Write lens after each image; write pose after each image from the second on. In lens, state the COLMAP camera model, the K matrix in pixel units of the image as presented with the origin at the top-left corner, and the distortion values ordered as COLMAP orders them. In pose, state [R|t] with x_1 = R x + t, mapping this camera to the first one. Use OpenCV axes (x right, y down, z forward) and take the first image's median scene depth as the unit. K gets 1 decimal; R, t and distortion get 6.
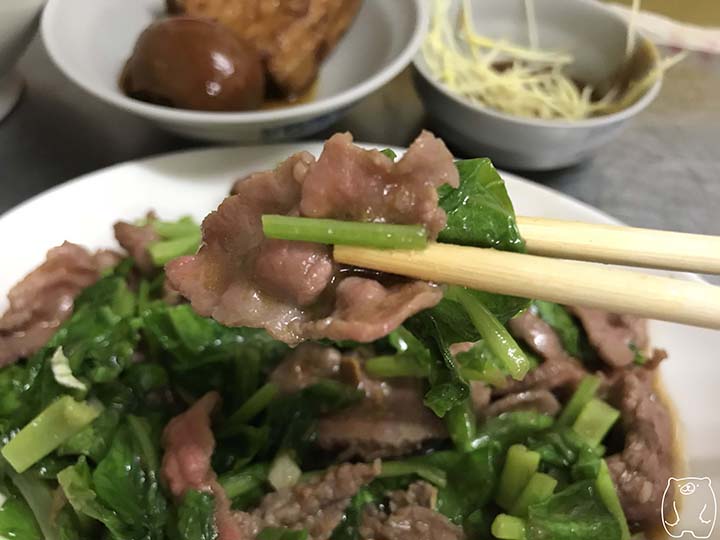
lens RADIAL K [[623.8, 0, 360.0], [0, 623.8, 270.0], [0, 0, 1]] dist [-0.028750, -0.002564]
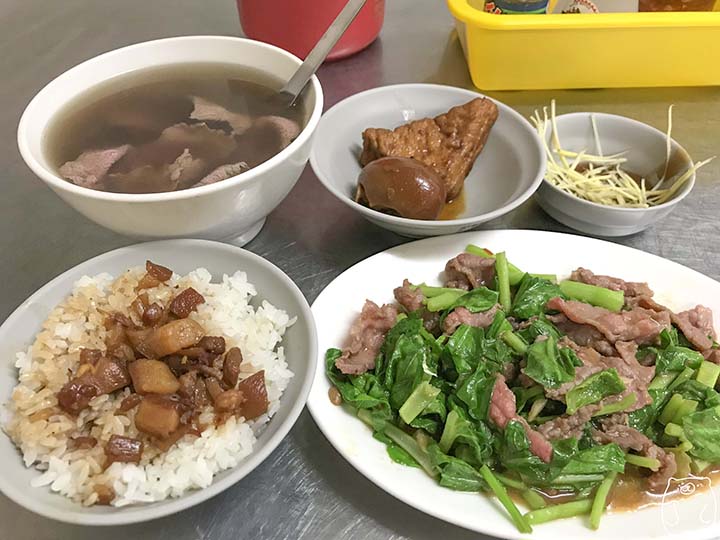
lens RADIAL K [[584.8, 0, 360.0], [0, 584.8, 270.0], [0, 0, 1]] dist [0.001046, 0.009336]
pose [[0.997407, -0.070851, 0.012603, -0.387906], [0.071644, 0.994108, -0.081341, -0.001169], [-0.006765, 0.082033, 0.996607, -0.455744]]
